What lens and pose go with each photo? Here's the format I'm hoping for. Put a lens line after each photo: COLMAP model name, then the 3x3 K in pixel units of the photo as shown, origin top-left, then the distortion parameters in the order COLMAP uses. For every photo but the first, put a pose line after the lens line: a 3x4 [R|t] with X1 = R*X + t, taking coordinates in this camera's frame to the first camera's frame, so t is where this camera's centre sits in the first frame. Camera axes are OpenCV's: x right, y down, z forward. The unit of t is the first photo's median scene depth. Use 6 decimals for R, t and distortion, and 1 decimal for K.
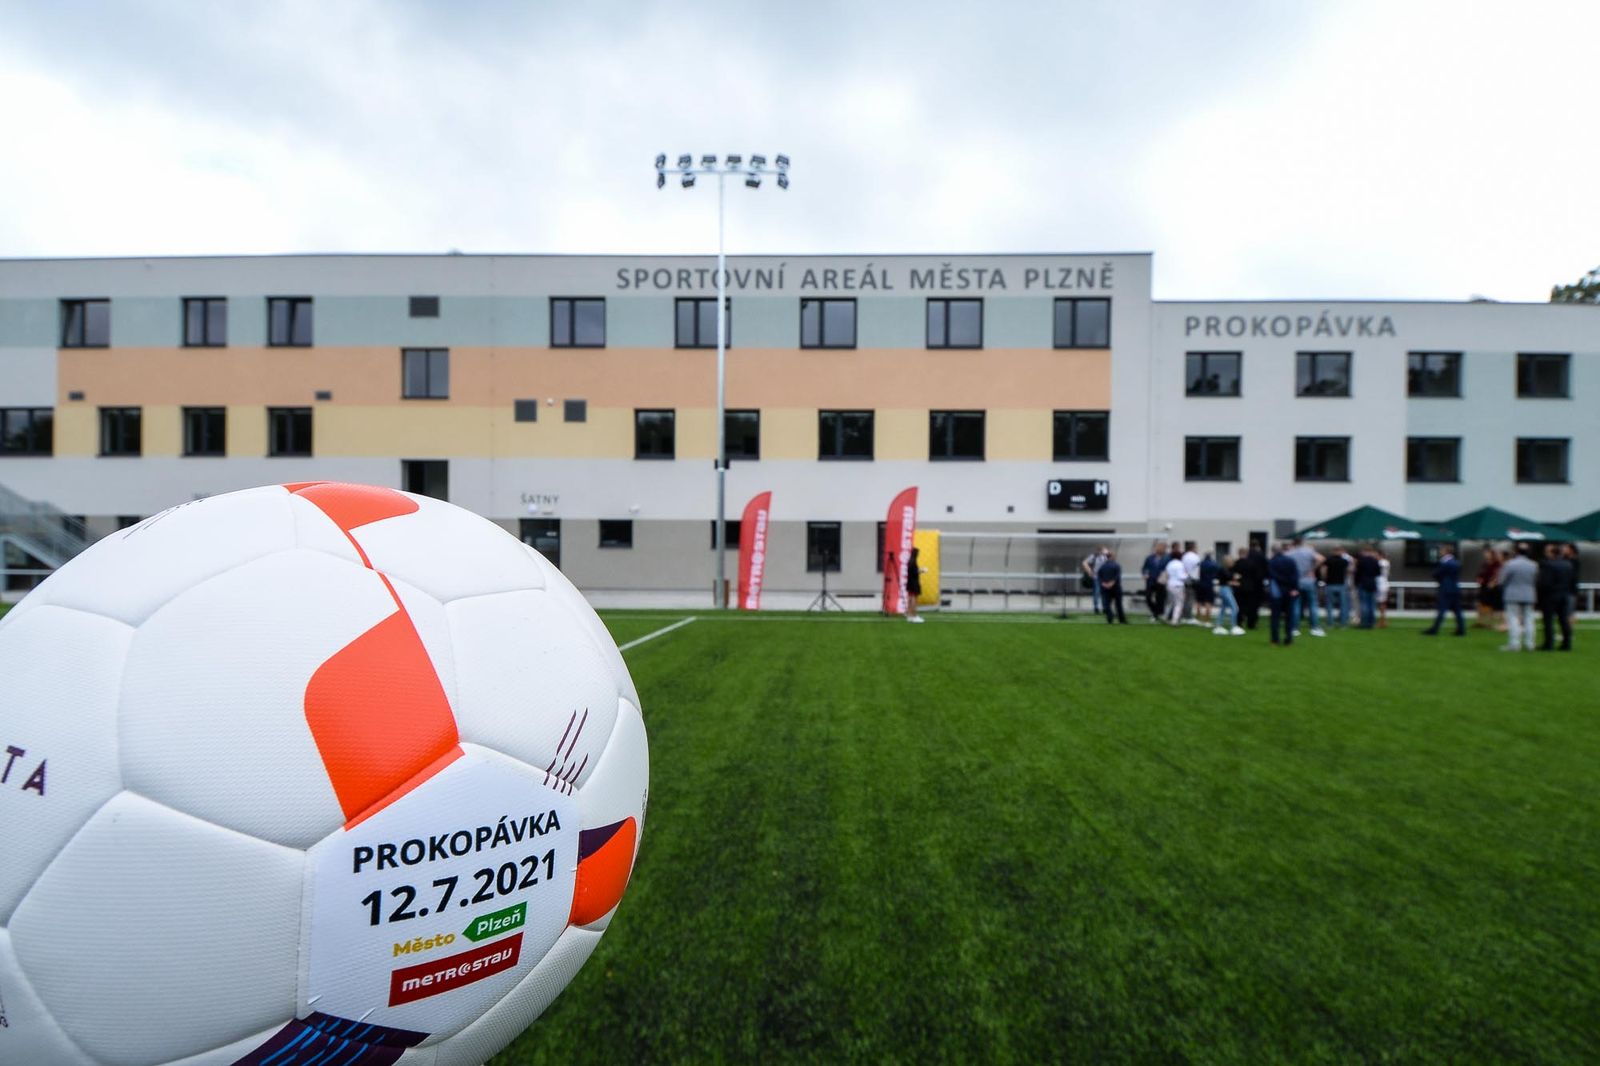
lens RADIAL K [[851.3, 0, 825.9], [0, 851.3, 560.1], [0, 0, 1]] dist [0.037010, -0.038840]
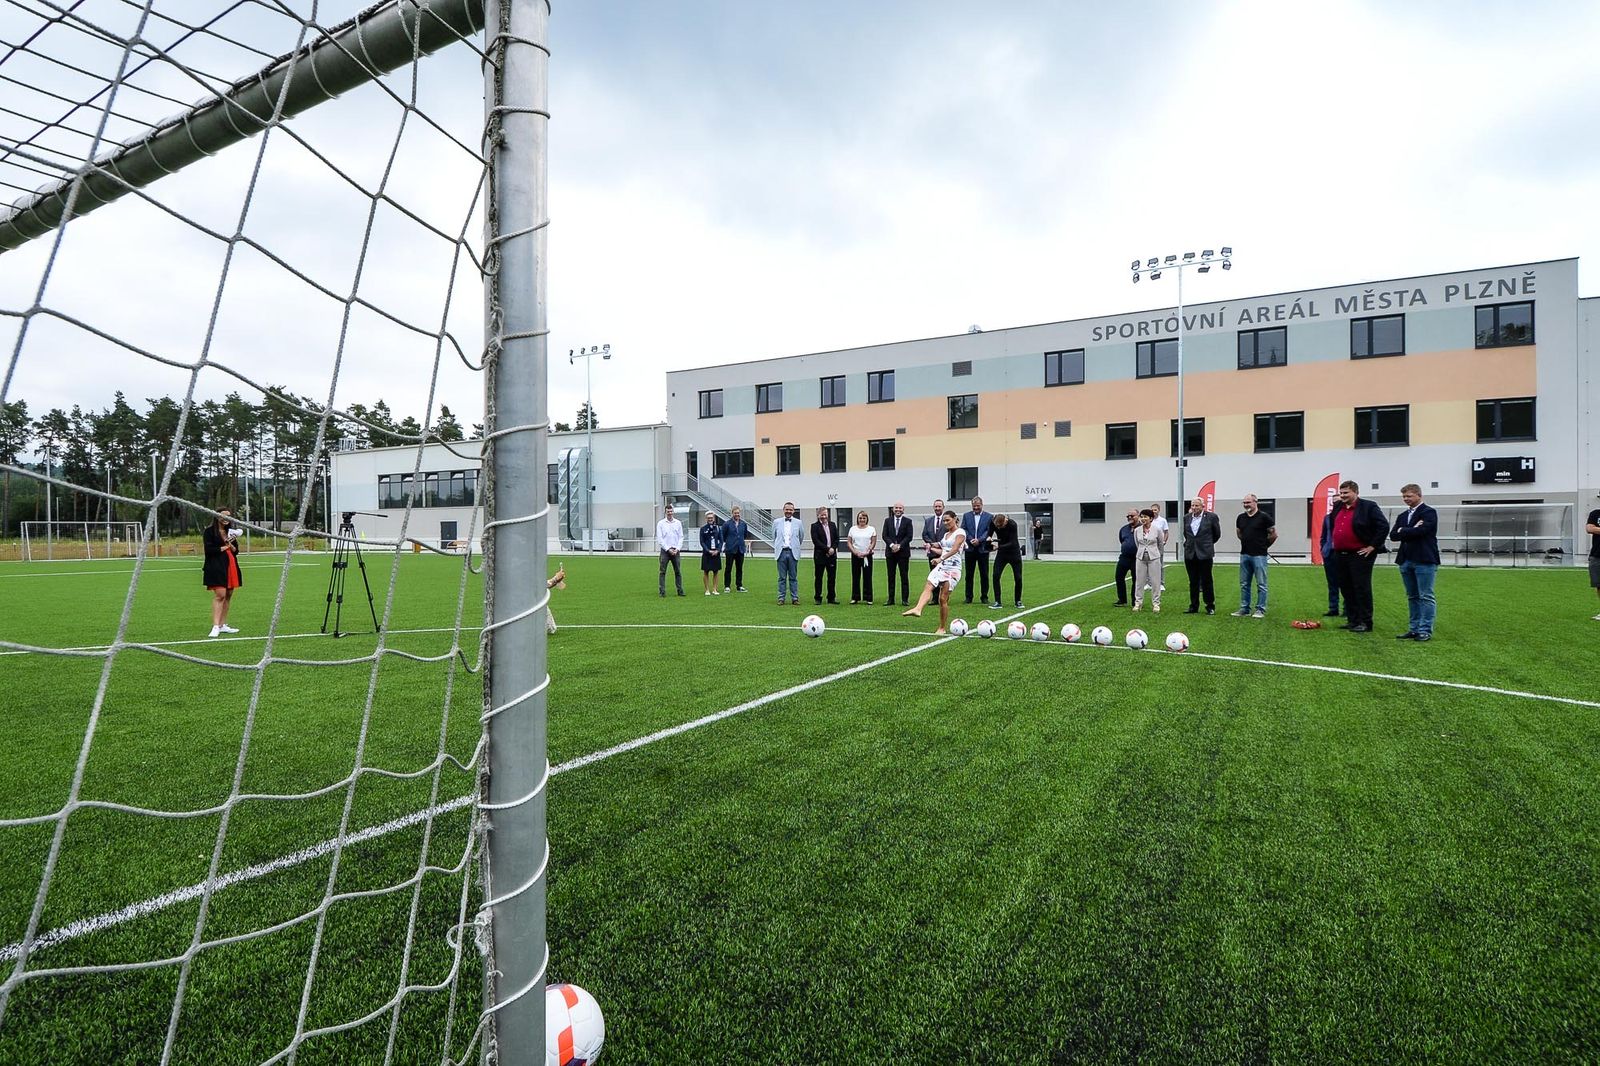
lens RADIAL K [[836.0, 0, 802.5], [0, 836.0, 537.8], [0, 0, 1]] dist [0.019268, -0.029939]
pose [[0.882450, -0.009694, -0.470305, -0.017082], [0.008917, 0.999953, -0.003881, 0.012162], [0.470321, -0.000769, 0.882495, -0.467741]]
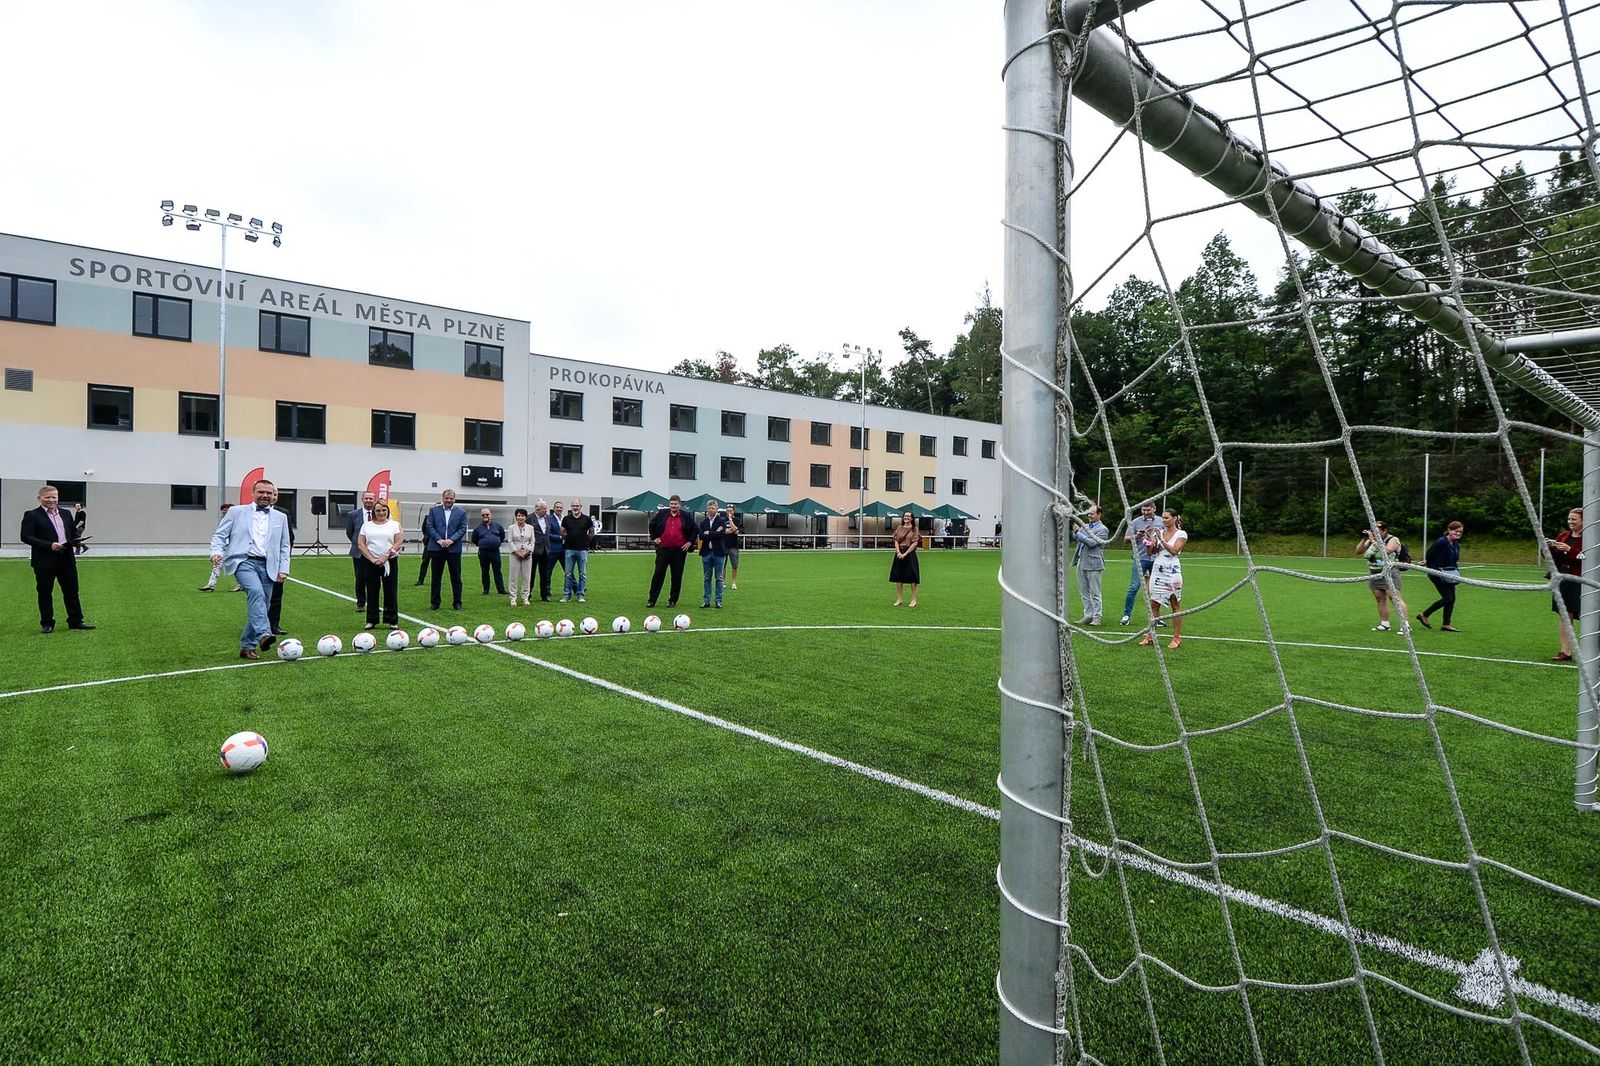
lens RADIAL K [[836.0, 0, 802.5], [0, 836.0, 537.8], [0, 0, 1]] dist [0.019268, -0.029939]
pose [[0.748134, -0.004850, 0.663530, -0.252567], [-0.005565, 0.999892, 0.013583, 0.006222], [-0.663524, -0.013854, 0.748026, -0.455603]]
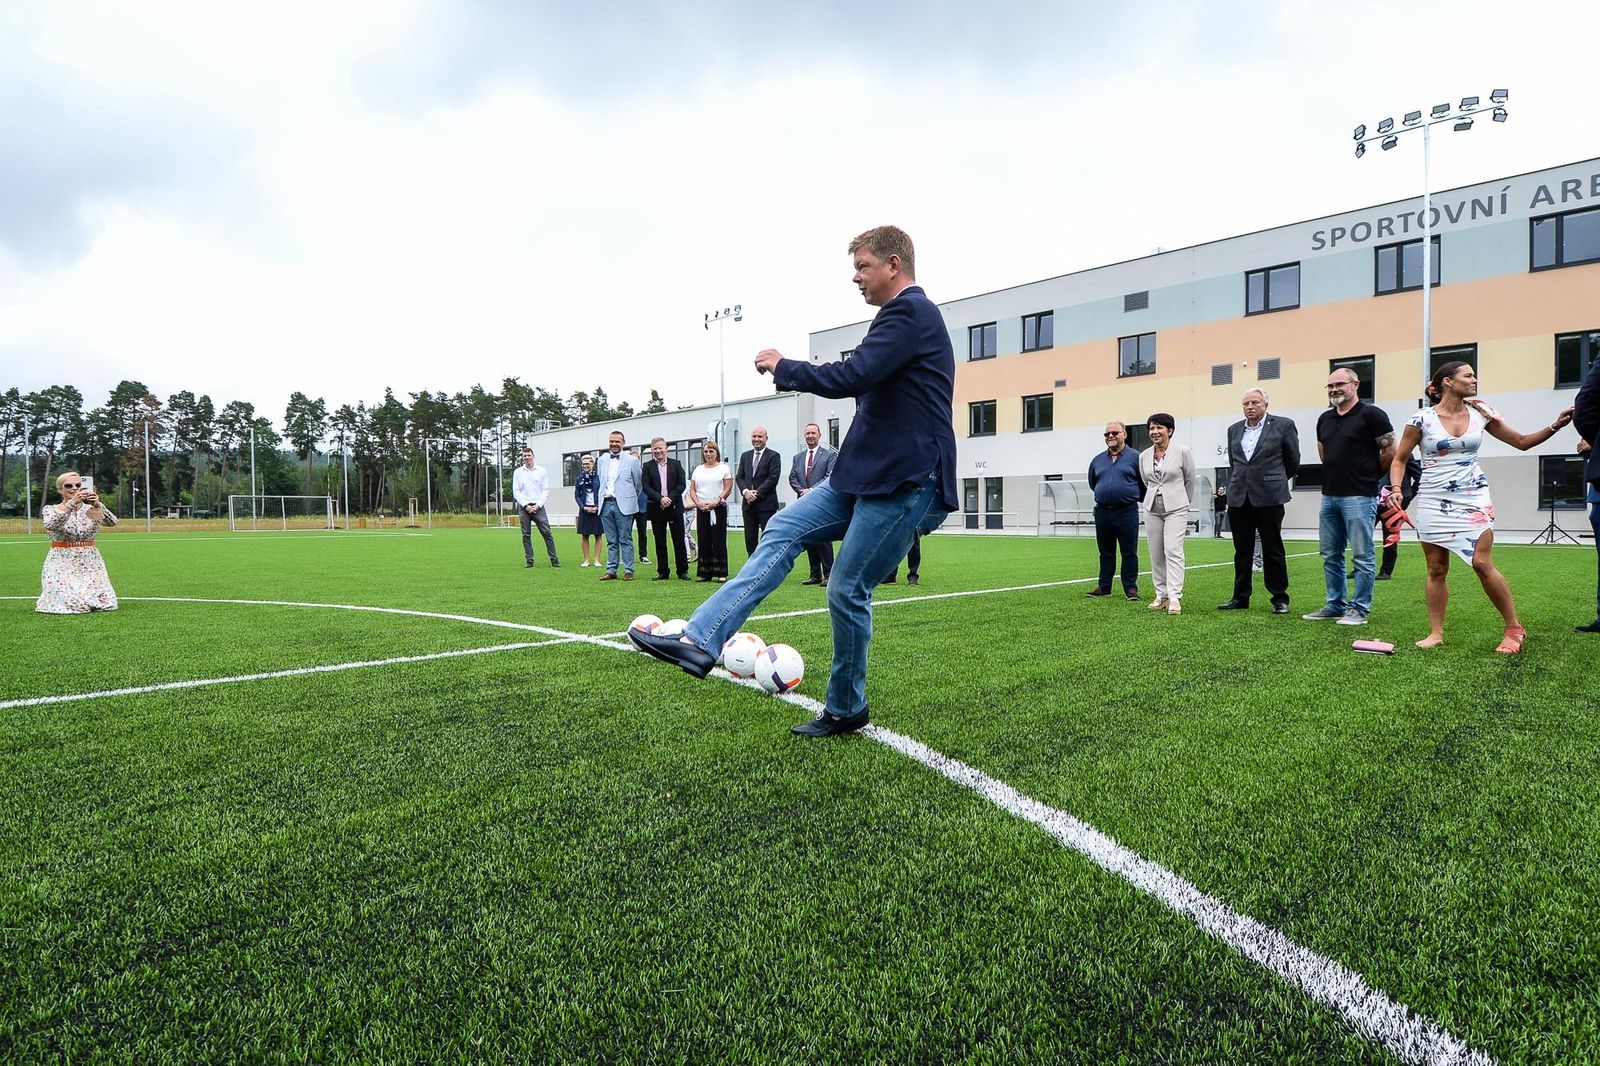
lens RADIAL K [[836.0, 0, 802.5], [0, 836.0, 537.8], [0, 0, 1]] dist [0.019268, -0.029939]
pose [[0.717084, 0.007865, -0.696942, 0.035834], [0.003384, 0.999885, 0.014765, 0.028150], [0.696978, -0.012946, 0.716975, -0.217312]]
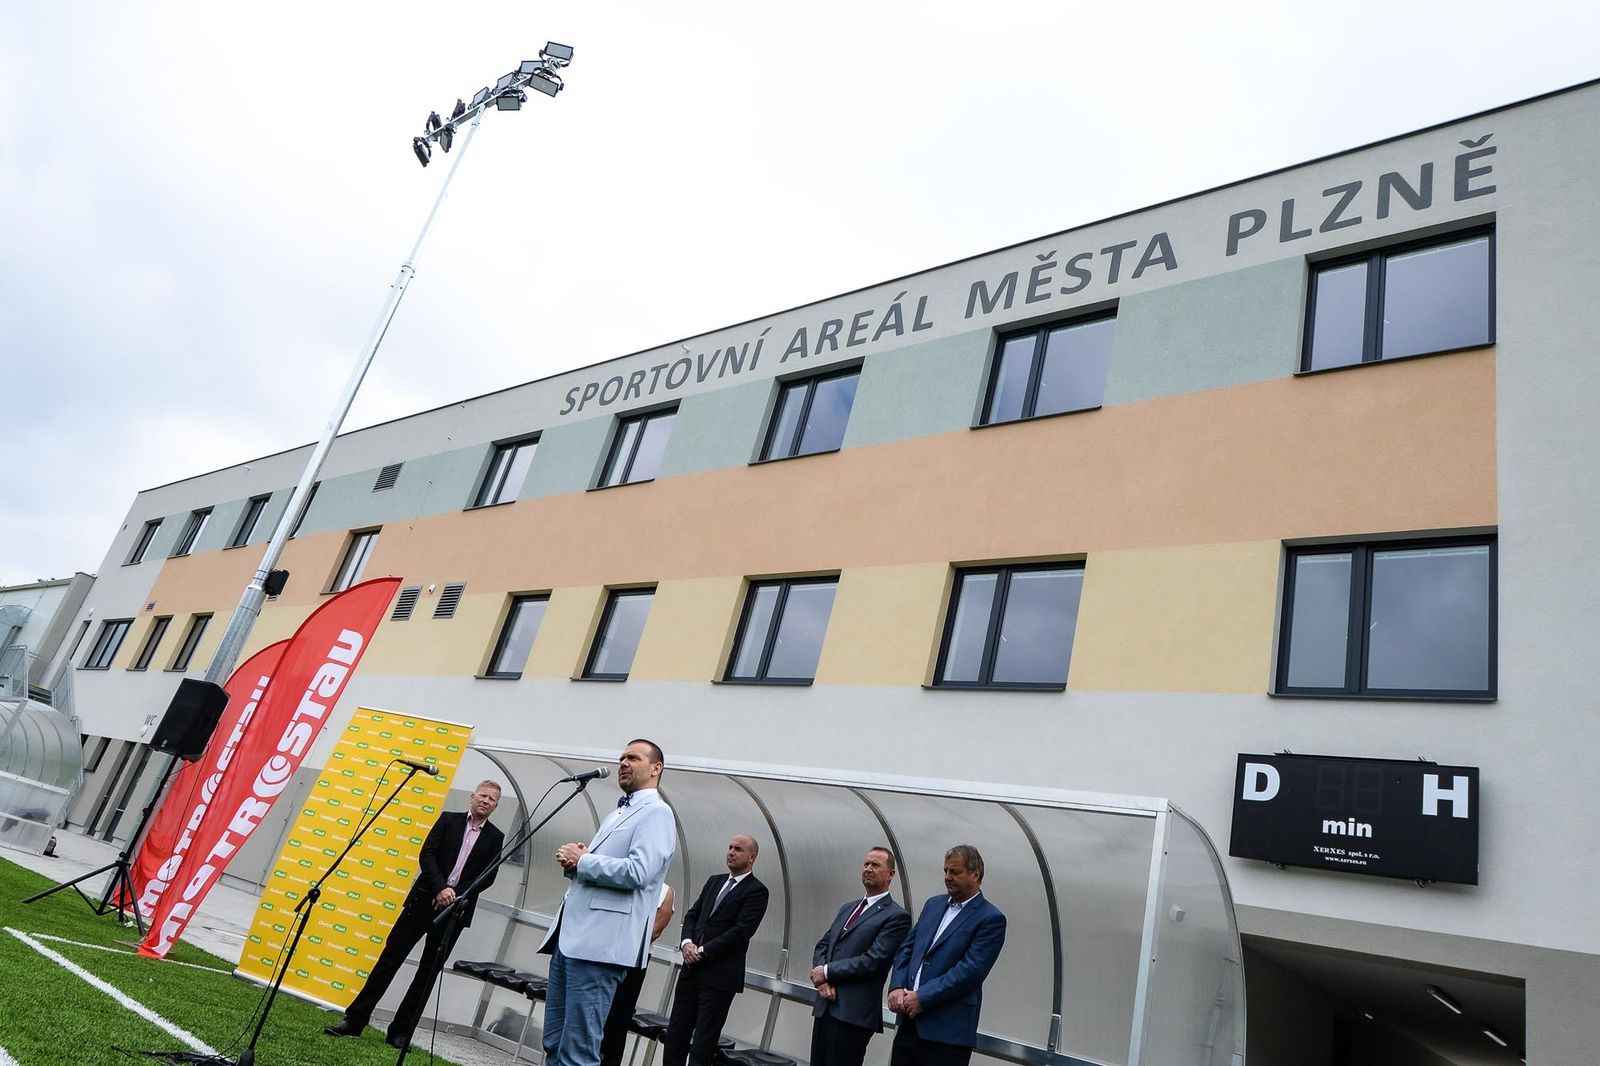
lens RADIAL K [[1081.0, 0, 802.7], [0, 1081.0, 533.5], [0, 0, 1]] dist [0.022081, -0.038425]
pose [[0.769327, -0.070278, -0.634978, 0.381457], [-0.239173, 0.889965, -0.388277, 0.017781], [0.592395, 0.450582, 0.667865, 0.627599]]
